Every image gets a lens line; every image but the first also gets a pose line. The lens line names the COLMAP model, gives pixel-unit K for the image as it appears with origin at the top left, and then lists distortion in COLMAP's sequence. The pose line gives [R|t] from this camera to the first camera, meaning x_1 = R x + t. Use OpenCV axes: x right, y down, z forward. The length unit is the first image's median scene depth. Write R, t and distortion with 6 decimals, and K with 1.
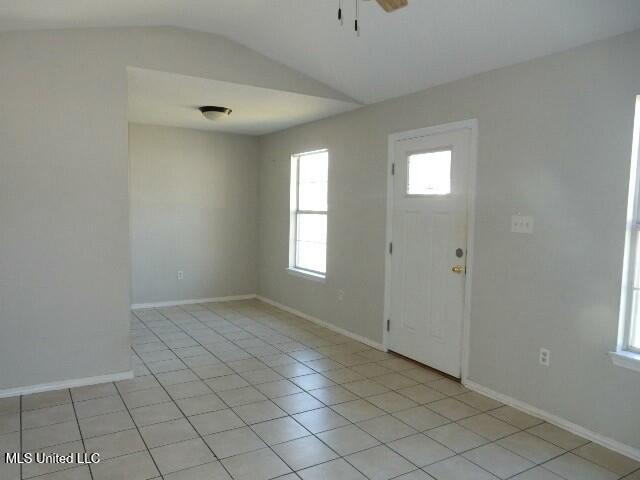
lens RADIAL K [[472.6, 0, 323.3], [0, 472.6, 243.3], [0, 0, 1]] dist [0.003672, 0.001956]
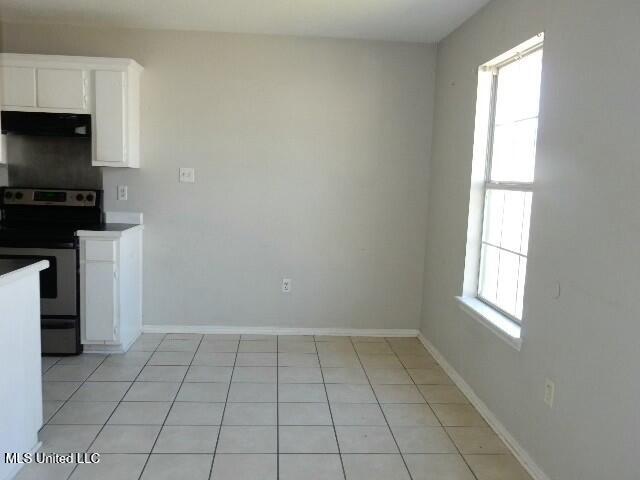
lens RADIAL K [[571.2, 0, 319.0], [0, 571.2, 234.7], [0, 0, 1]] dist [0.043144, -0.002263]
pose [[0.878777, 0.061960, -0.473192, 0.077626], [-0.050738, 0.998046, 0.036458, -0.027847], [0.474527, -0.008030, 0.880204, 0.397902]]
